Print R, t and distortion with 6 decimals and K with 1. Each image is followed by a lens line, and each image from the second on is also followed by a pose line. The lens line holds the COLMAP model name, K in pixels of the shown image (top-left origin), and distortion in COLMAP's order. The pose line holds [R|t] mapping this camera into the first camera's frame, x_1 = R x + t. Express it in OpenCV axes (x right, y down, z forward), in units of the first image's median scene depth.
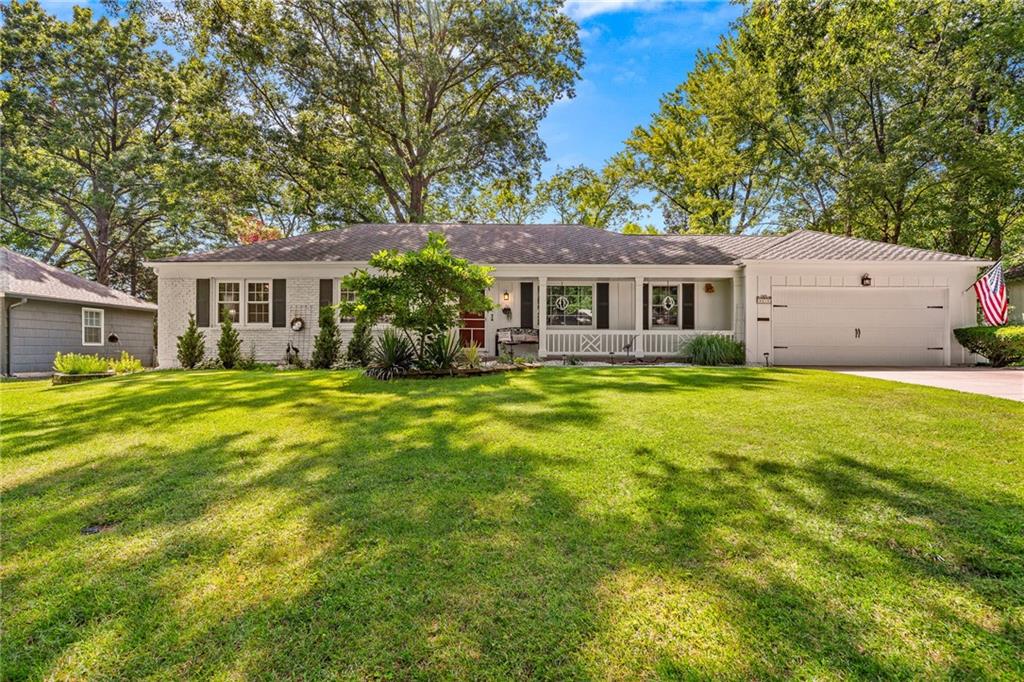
lens RADIAL K [[416.3, 0, 512.0], [0, 416.3, 341.0], [0, 0, 1]] dist [0.000413, 0.000036]
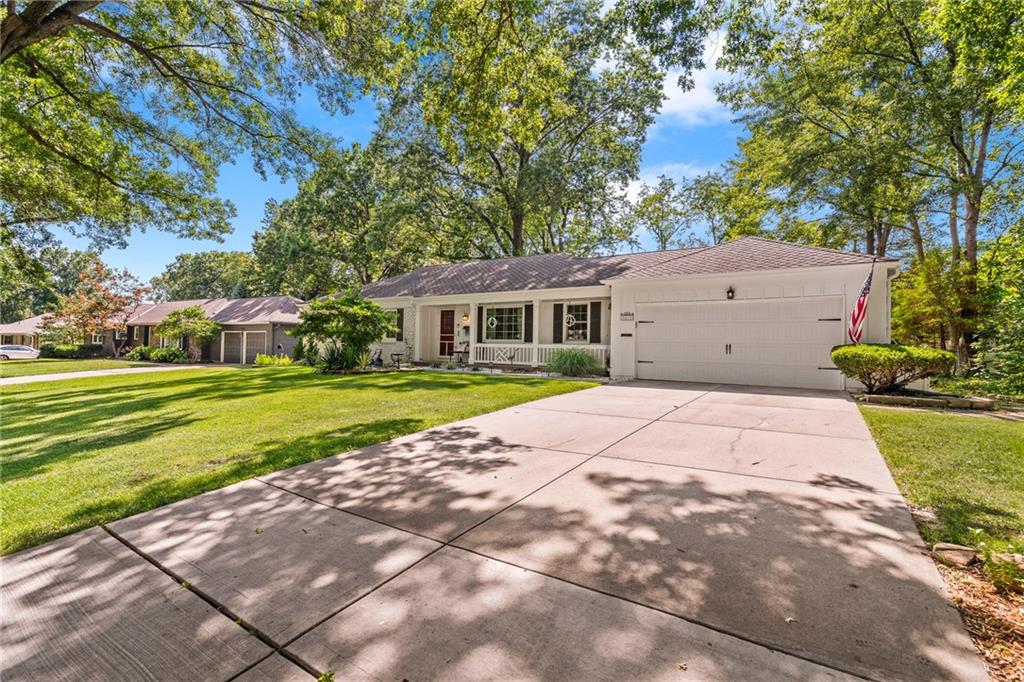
lens RADIAL K [[416.3, 0, 512.0], [0, 416.3, 341.0], [0, 0, 1]] dist [0.000413, 0.000036]
pose [[0.849140, 0.007889, -0.528109, 0.834159], [-0.031247, 0.998887, -0.035320, 0.008134], [0.527242, 0.046494, 0.848442, -0.035729]]
